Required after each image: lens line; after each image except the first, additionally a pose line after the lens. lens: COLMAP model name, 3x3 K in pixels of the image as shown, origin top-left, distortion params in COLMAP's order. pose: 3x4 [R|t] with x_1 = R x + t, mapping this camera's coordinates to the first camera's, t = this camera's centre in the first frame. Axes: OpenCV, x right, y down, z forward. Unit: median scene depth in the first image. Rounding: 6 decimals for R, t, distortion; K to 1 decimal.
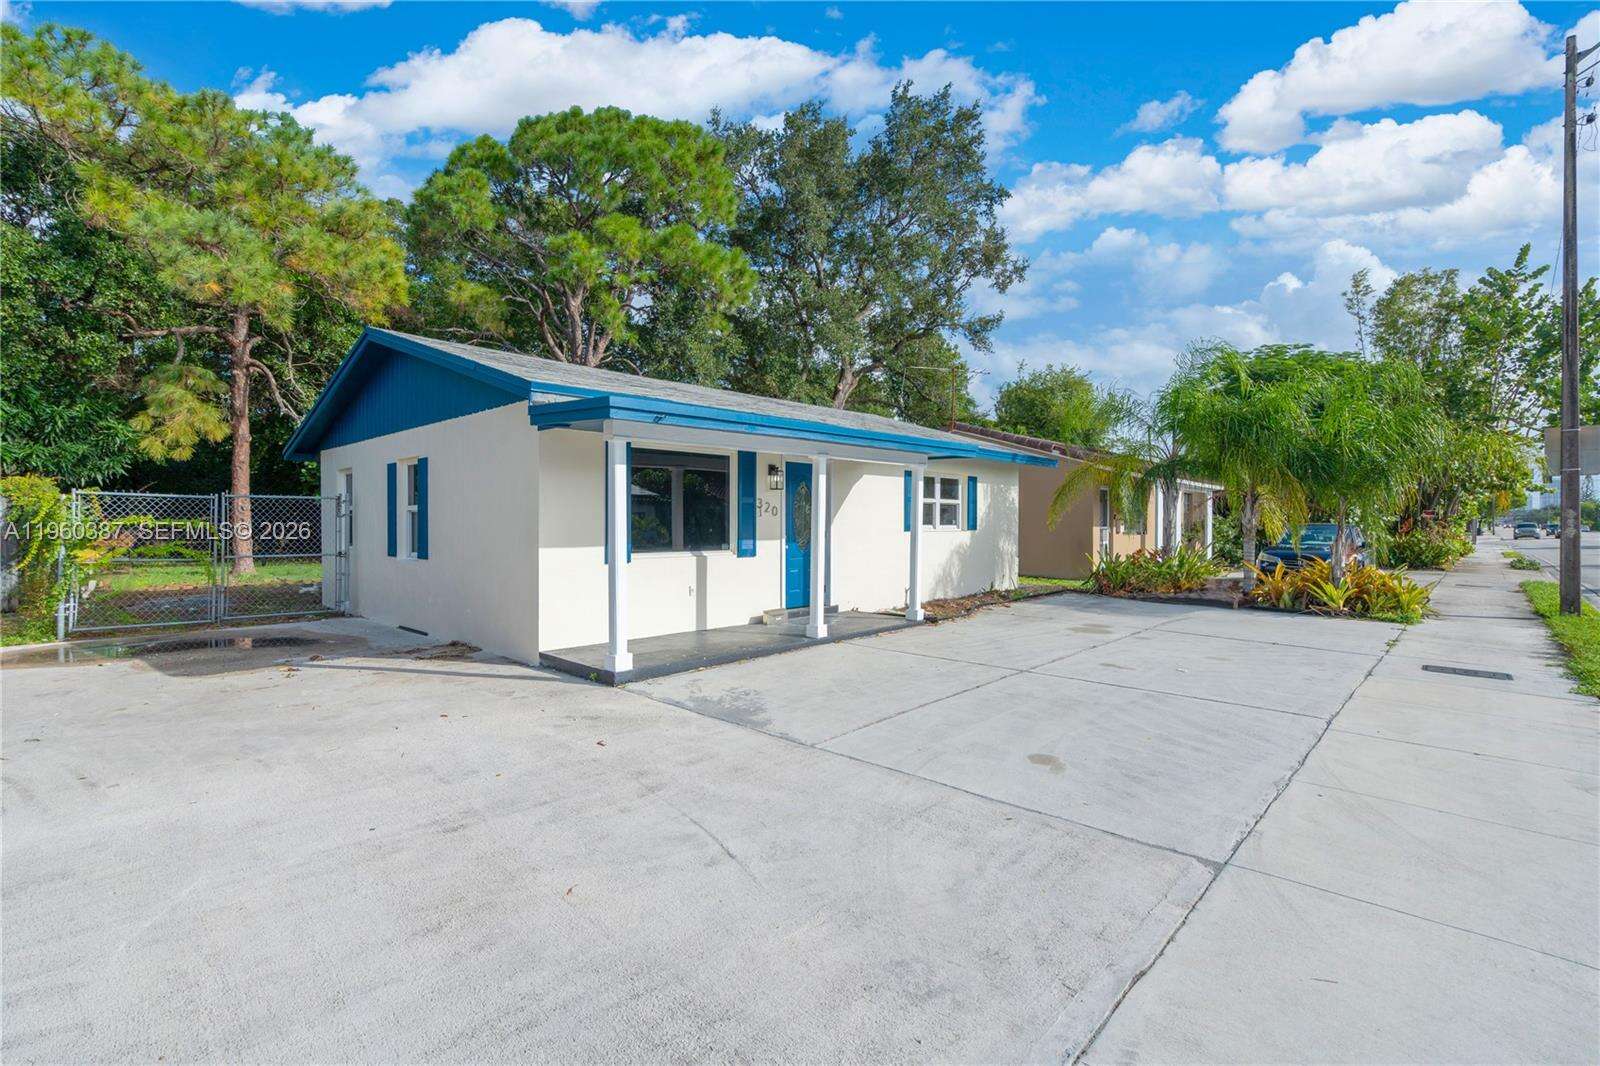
lens RADIAL K [[729.9, 0, 801.3], [0, 729.9, 514.3], [0, 0, 1]] dist [-0.000853, 0.000133]
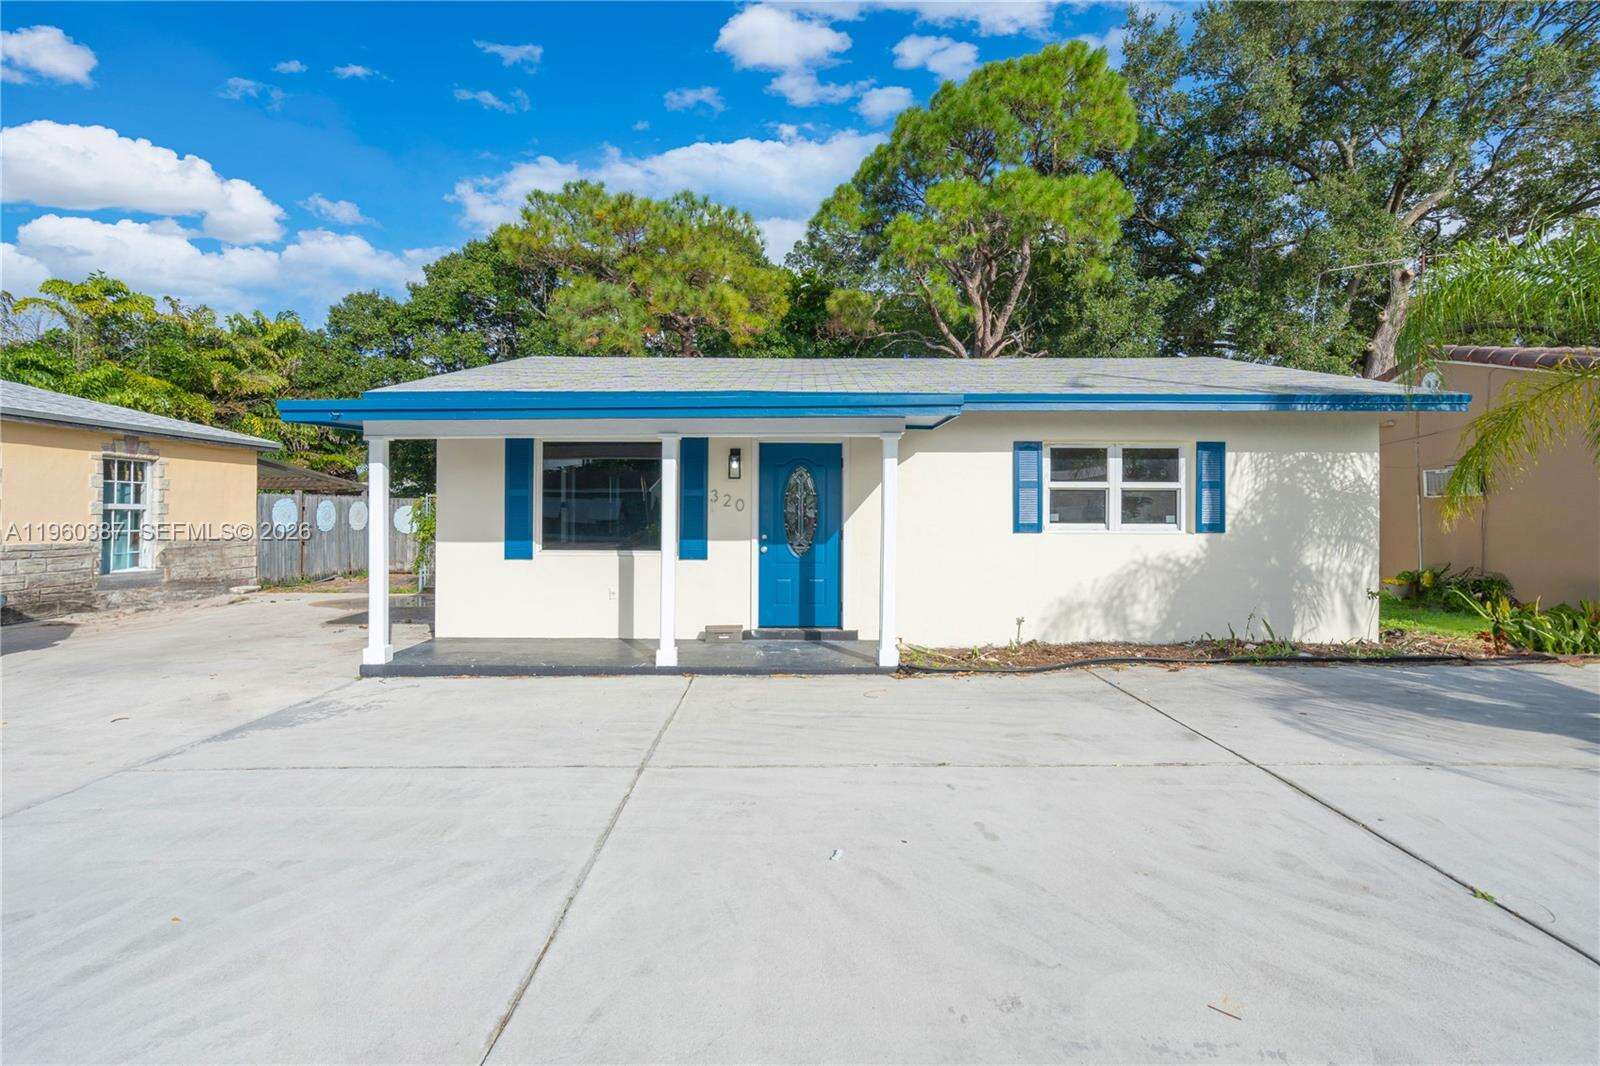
lens RADIAL K [[729.9, 0, 801.3], [0, 729.9, 514.3], [0, 0, 1]] dist [-0.000853, 0.000133]
pose [[0.684411, -0.000570, -0.729096, 0.596163], [0.005835, 0.999972, 0.004696, 0.002594], [0.729073, -0.007468, 0.684395, 0.485064]]
